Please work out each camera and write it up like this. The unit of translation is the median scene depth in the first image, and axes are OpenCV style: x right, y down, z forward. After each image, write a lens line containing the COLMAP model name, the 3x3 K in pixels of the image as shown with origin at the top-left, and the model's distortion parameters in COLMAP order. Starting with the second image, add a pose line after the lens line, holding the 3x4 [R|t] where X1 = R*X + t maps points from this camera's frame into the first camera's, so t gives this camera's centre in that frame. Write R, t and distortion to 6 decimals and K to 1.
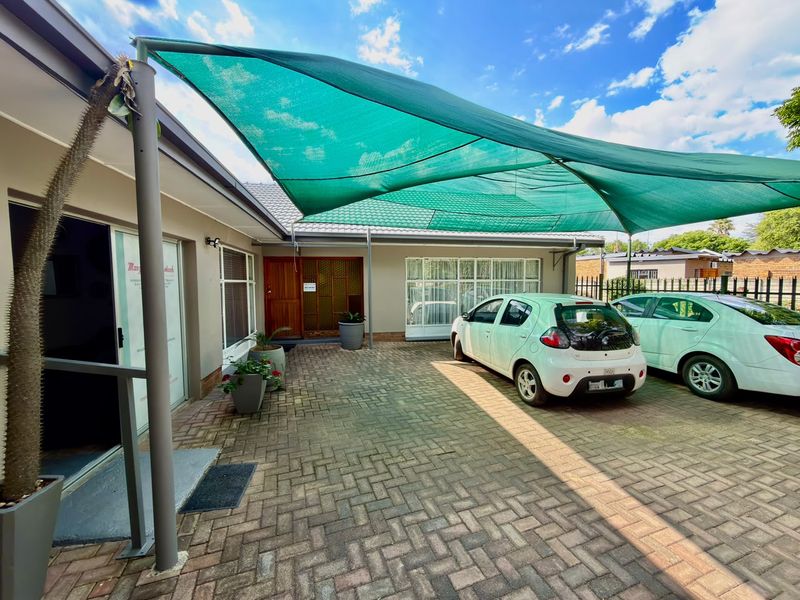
lens RADIAL K [[312.2, 0, 399.3], [0, 312.2, 300.7], [0, 0, 1]] dist [-0.002325, -0.000135]
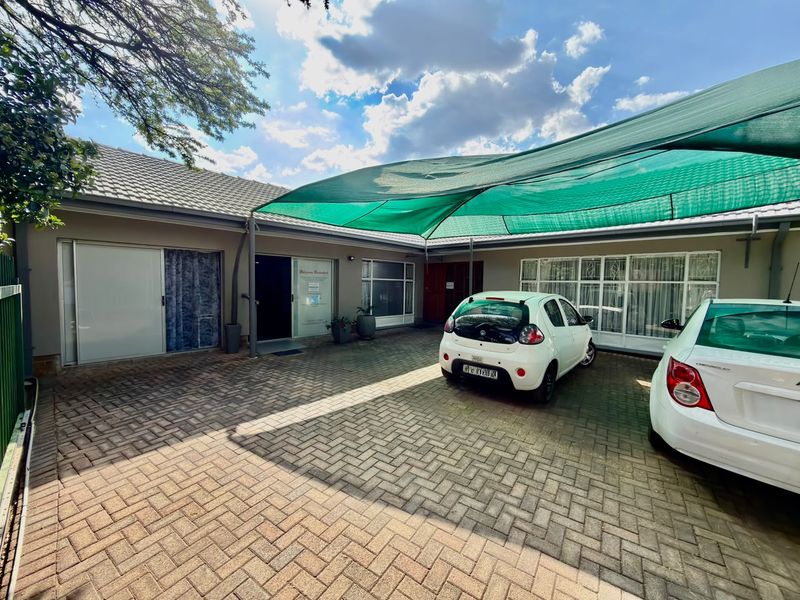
lens RADIAL K [[312.2, 0, 402.8], [0, 312.2, 293.2], [0, 0, 1]] dist [-0.002325, -0.000135]
pose [[0.596426, 0.038520, -0.801743, 1.637497], [-0.067213, 0.997737, -0.002064, 0.015230], [0.799849, 0.055119, 0.597665, 0.126717]]
